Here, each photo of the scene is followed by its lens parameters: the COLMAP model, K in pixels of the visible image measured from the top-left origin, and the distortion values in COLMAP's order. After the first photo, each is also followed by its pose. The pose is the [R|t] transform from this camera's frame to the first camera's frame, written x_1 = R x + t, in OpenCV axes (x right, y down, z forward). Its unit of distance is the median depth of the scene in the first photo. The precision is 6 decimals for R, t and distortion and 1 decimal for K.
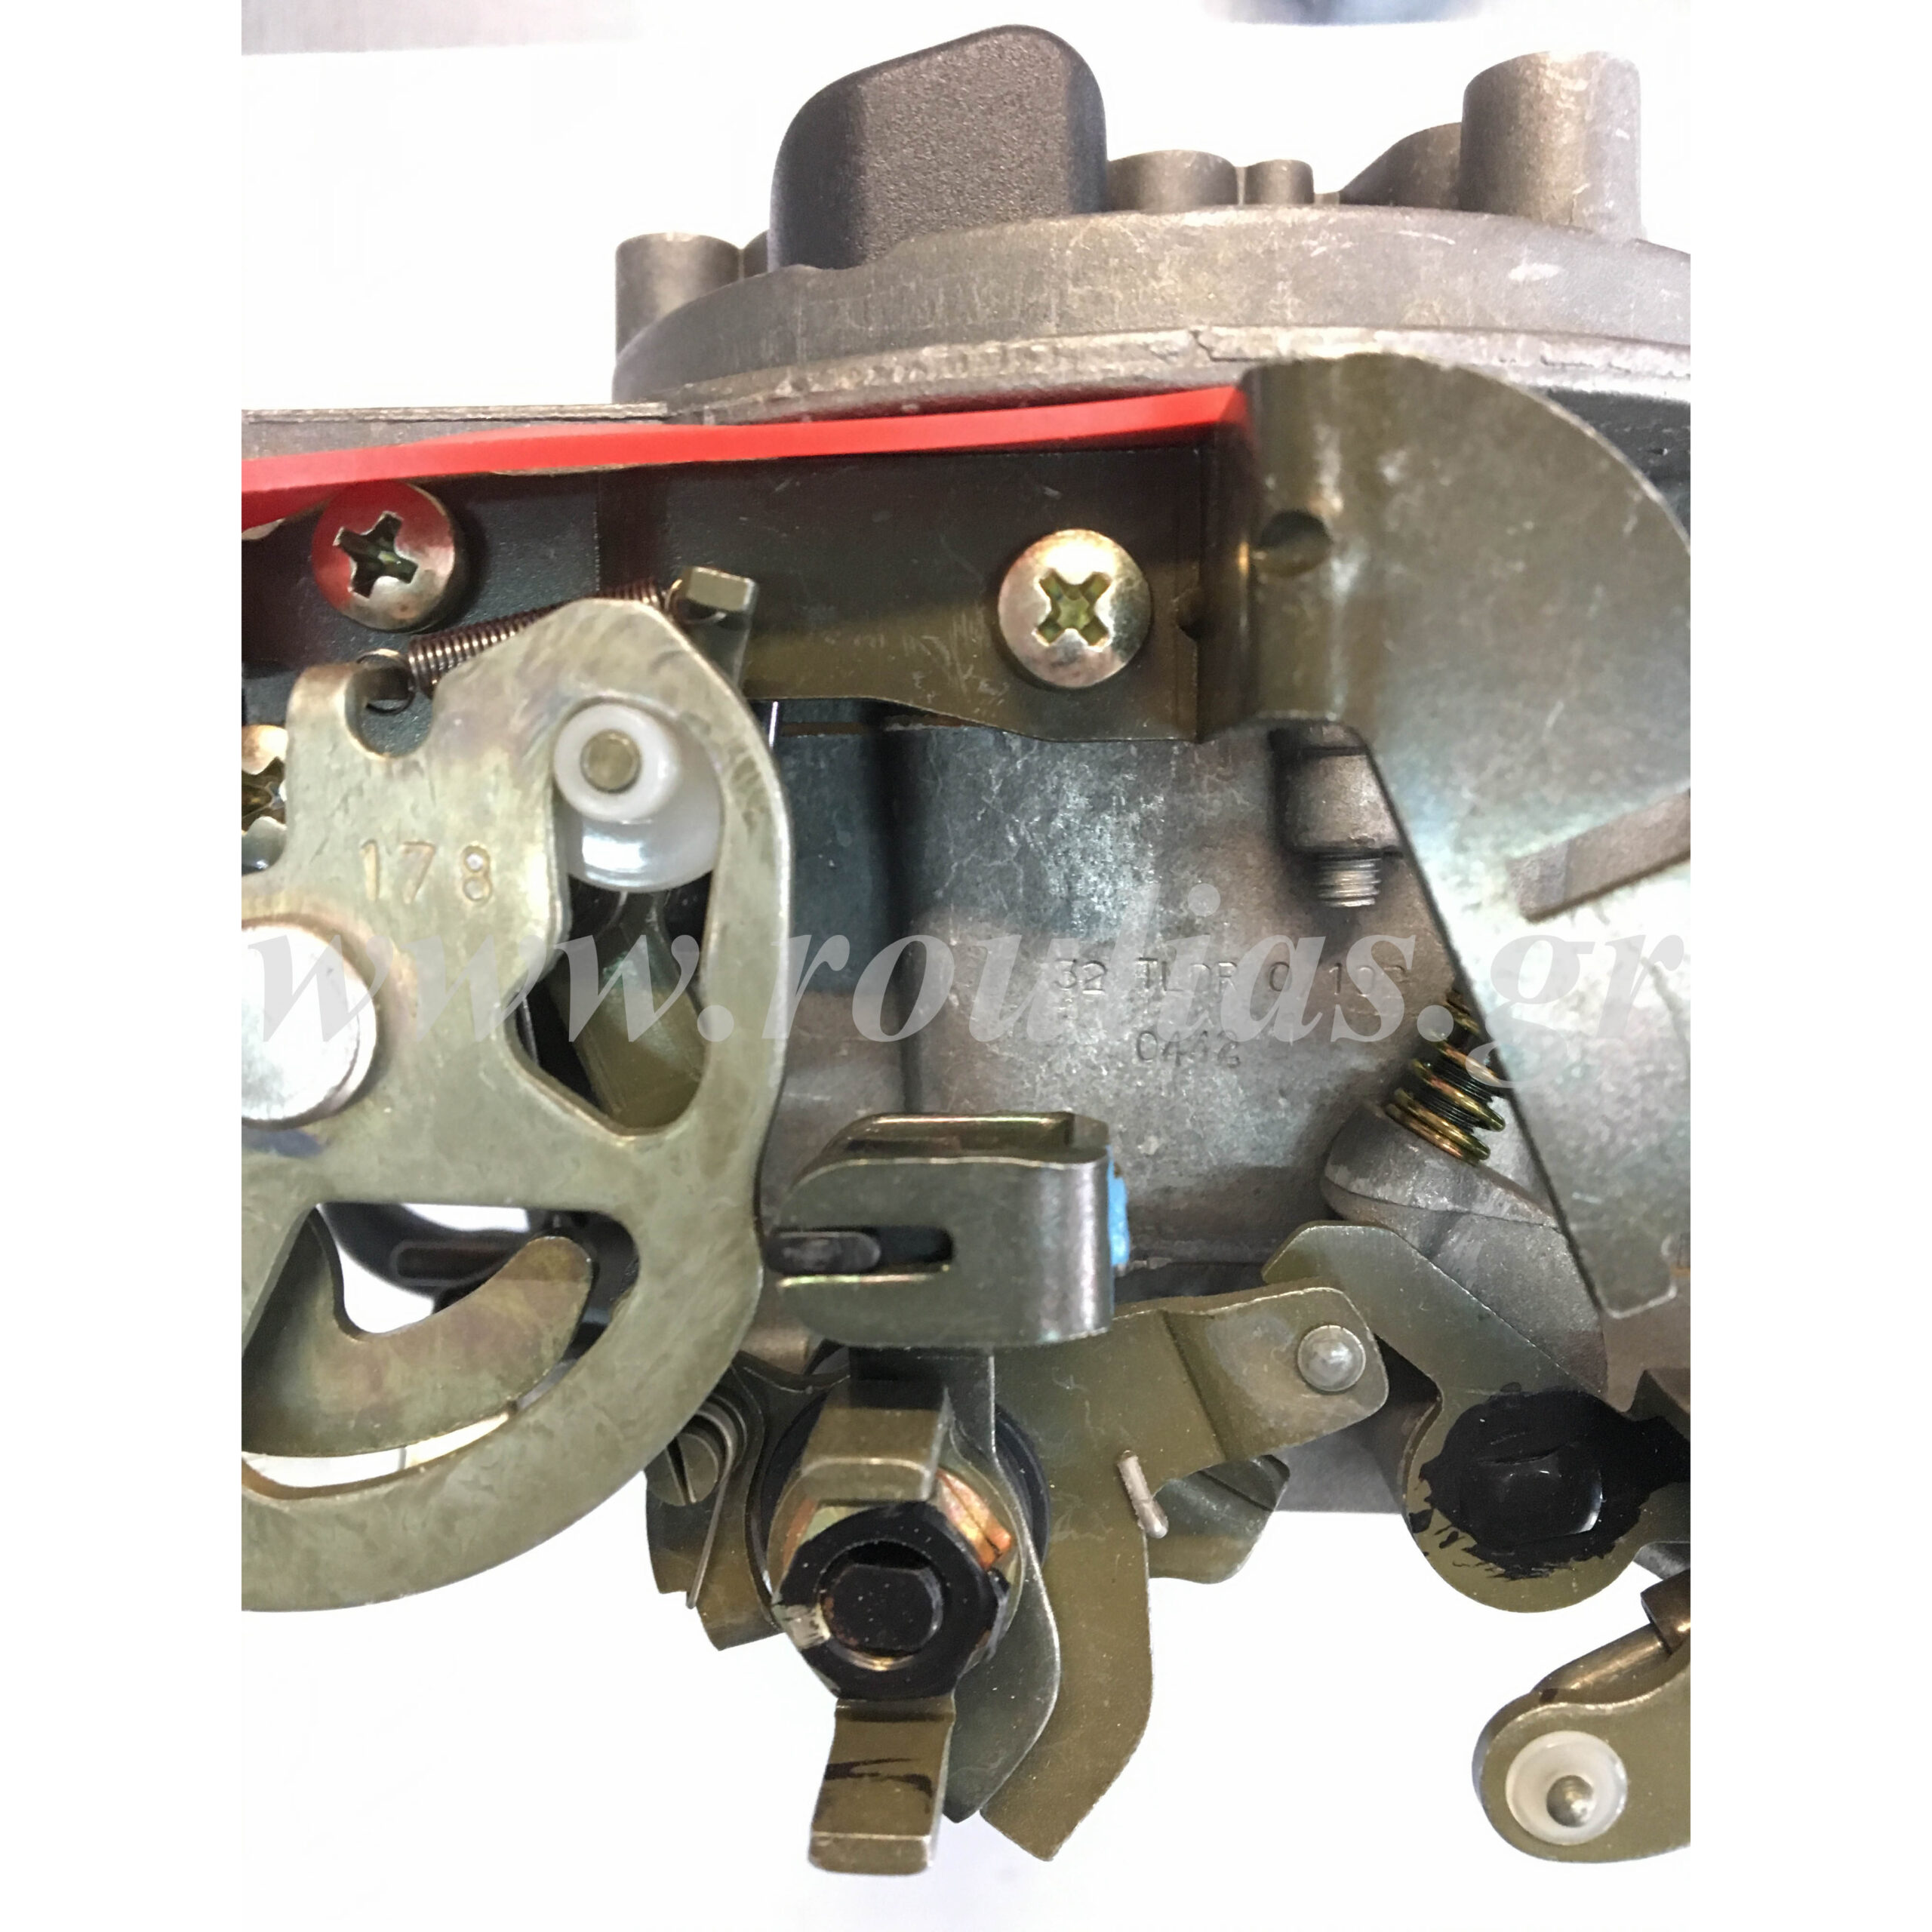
lens RADIAL K [[2186.6, 0, 966.0], [0, 2186.6, 966.0], [0, 0, 1]] dist [-0.017543, -0.013089]
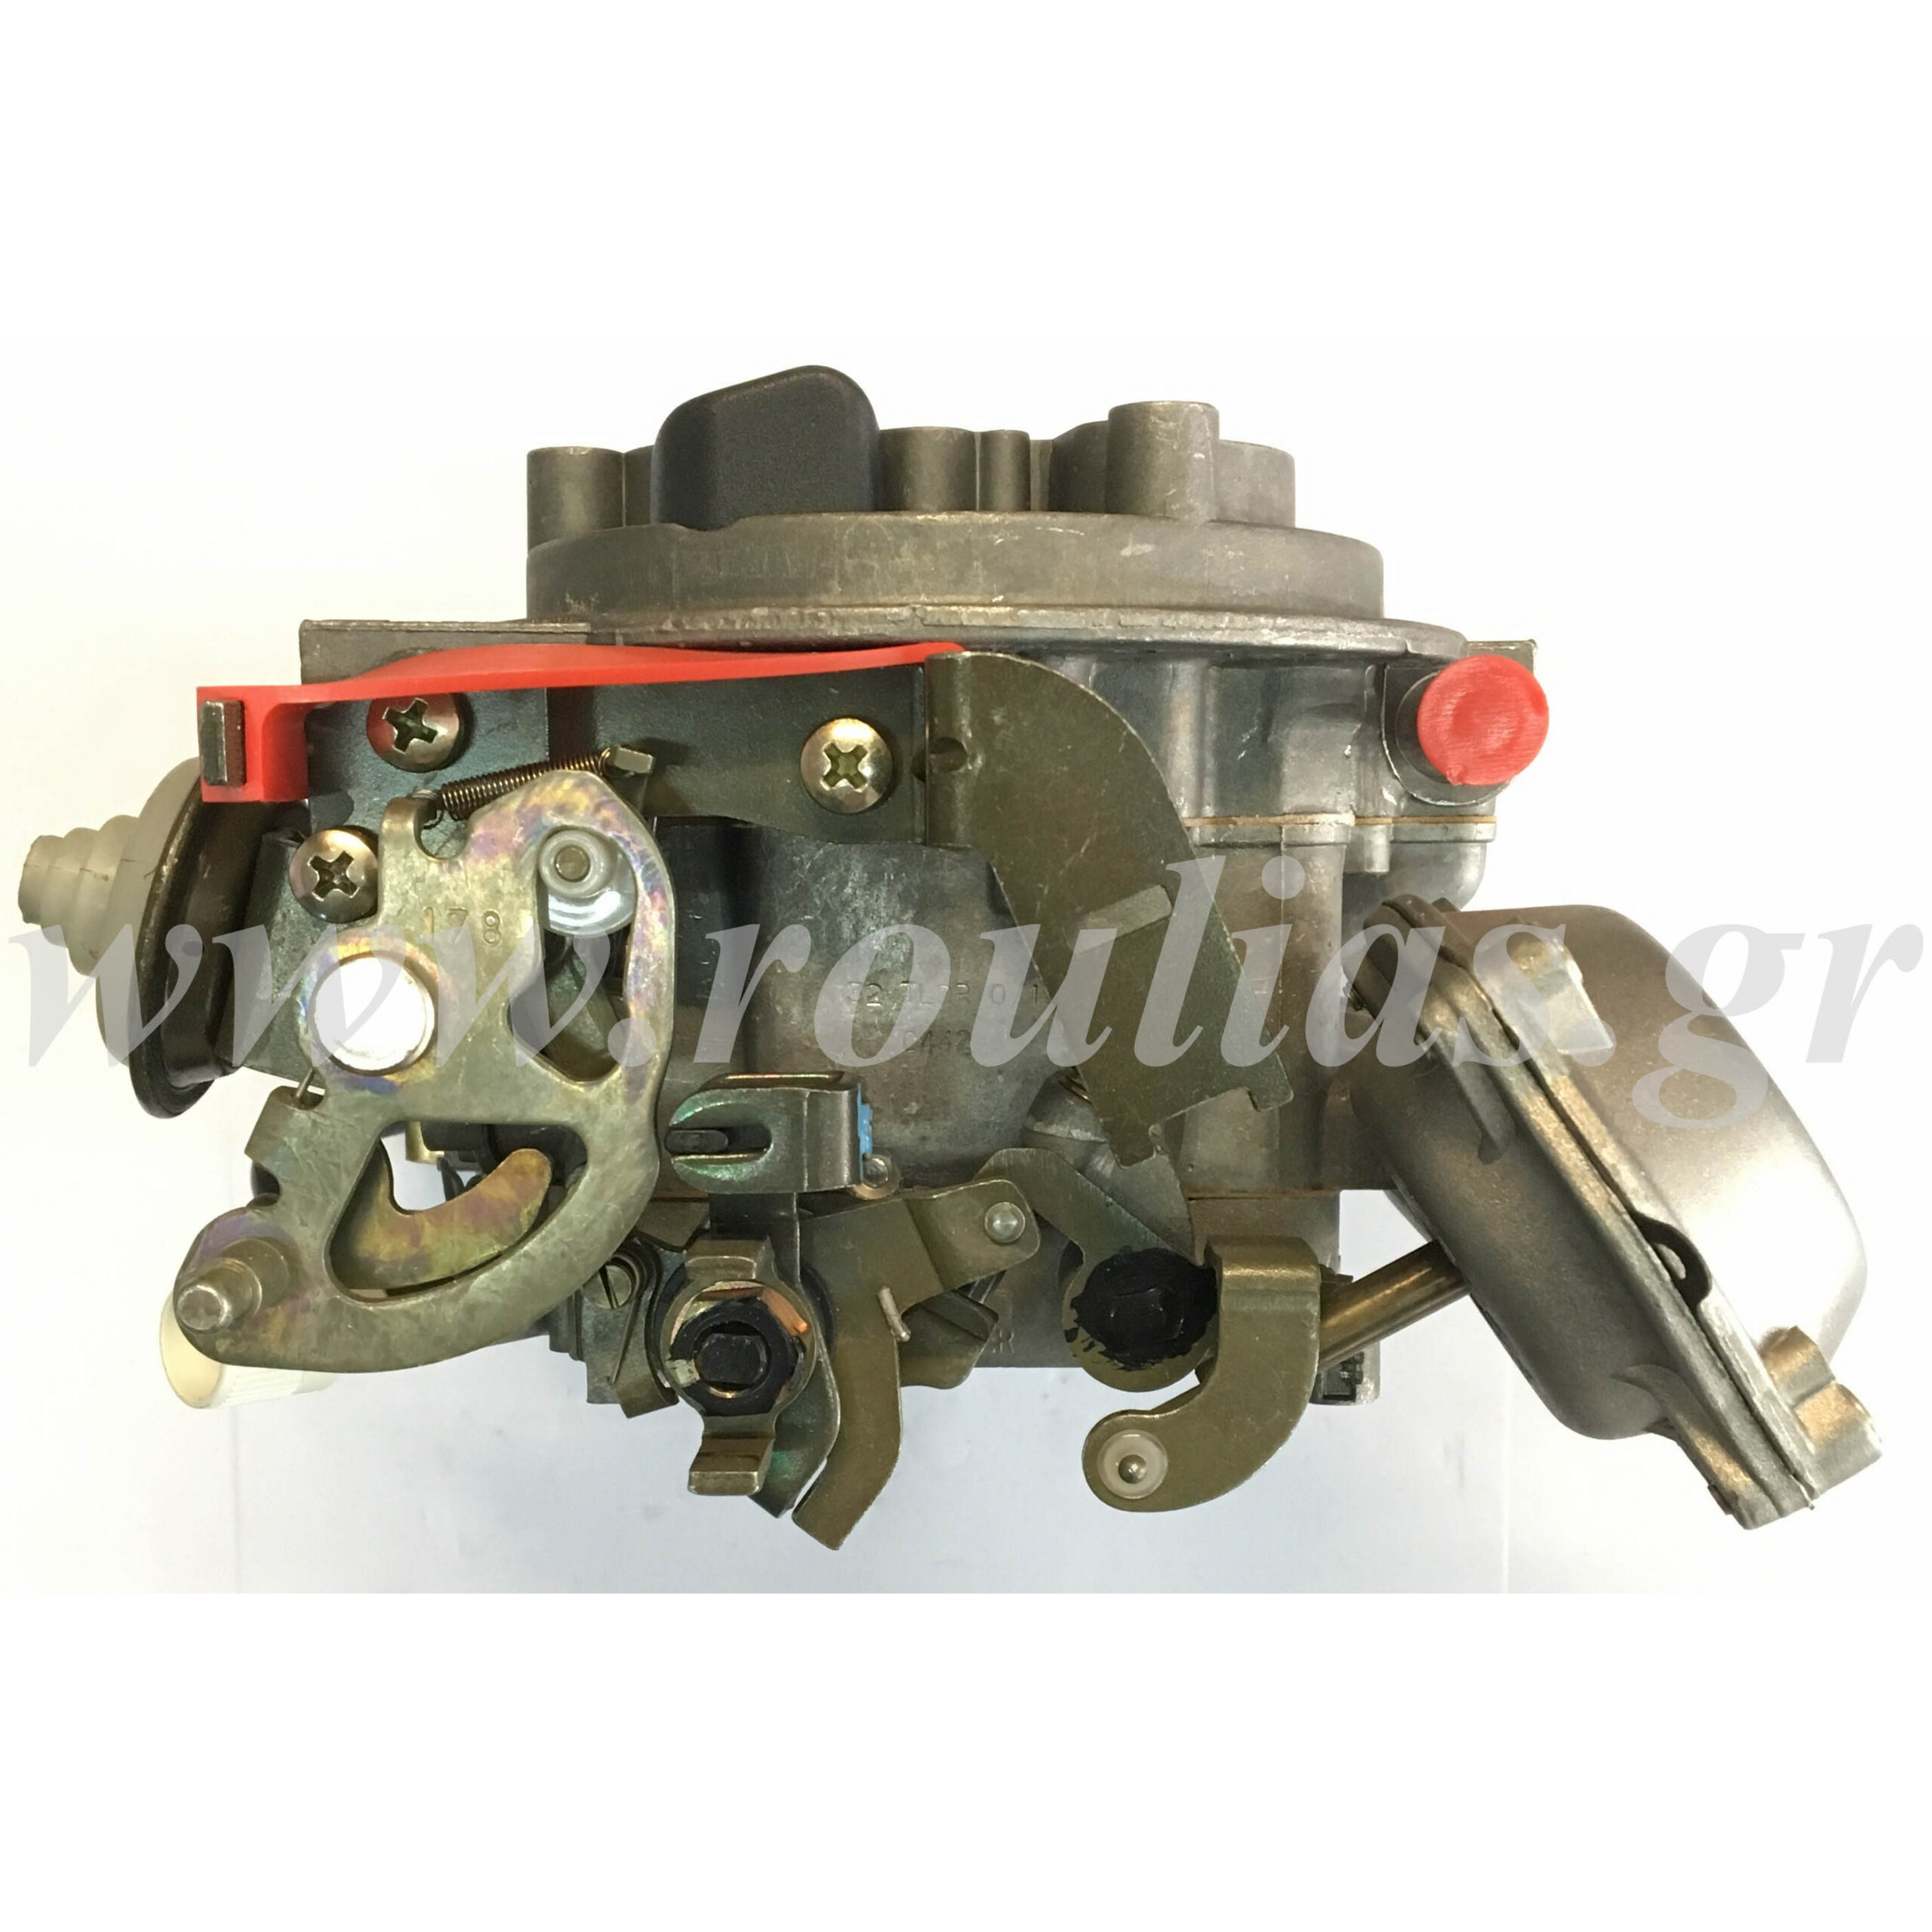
lens RADIAL K [[2494.8, 0, 965.4], [0, 2494.8, 1079.6], [0, 0, 1]] dist [0.039444, 0.015121]
pose [[0.998550, -0.001396, 0.053808, 0.036968], [-0.000052, 0.999638, 0.026897, 0.021793], [-0.053826, -0.026861, 0.998189, -0.872267]]
